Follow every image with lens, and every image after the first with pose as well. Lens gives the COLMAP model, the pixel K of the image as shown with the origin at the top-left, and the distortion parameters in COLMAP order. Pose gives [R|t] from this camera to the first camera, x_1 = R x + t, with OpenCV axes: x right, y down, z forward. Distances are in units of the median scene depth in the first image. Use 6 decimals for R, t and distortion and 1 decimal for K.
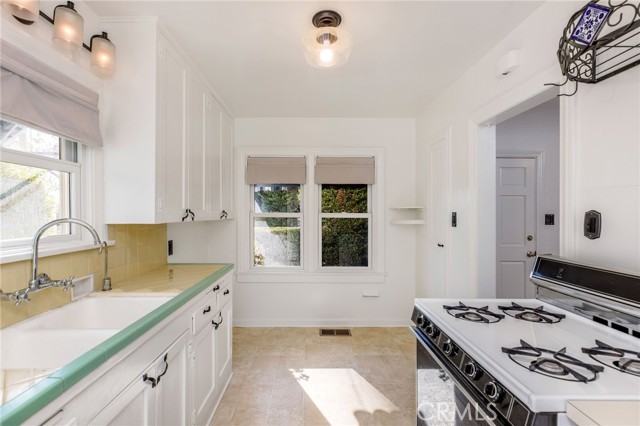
lens RADIAL K [[292.1, 0, 319.2], [0, 292.1, 212.5], [0, 0, 1]] dist [-0.000747, 0.000011]
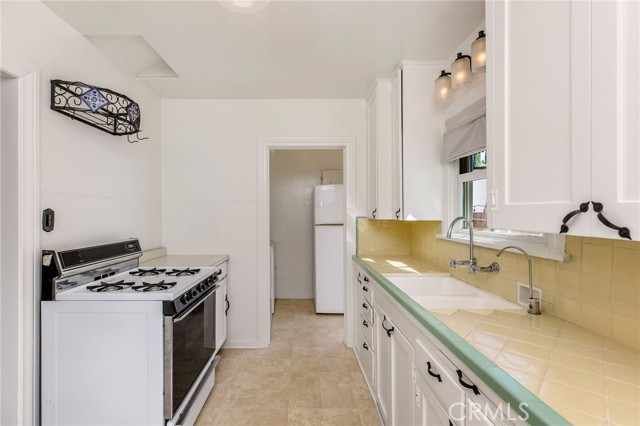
lens RADIAL K [[292.1, 0, 319.4], [0, 292.1, 211.9], [0, 0, 1]] dist [-0.000747, 0.000011]
pose [[-0.999407, -0.002761, -0.034308, -0.187396], [-0.002909, 0.999987, 0.004268, -0.005133], [0.034296, 0.004365, -0.999402, 2.440411]]
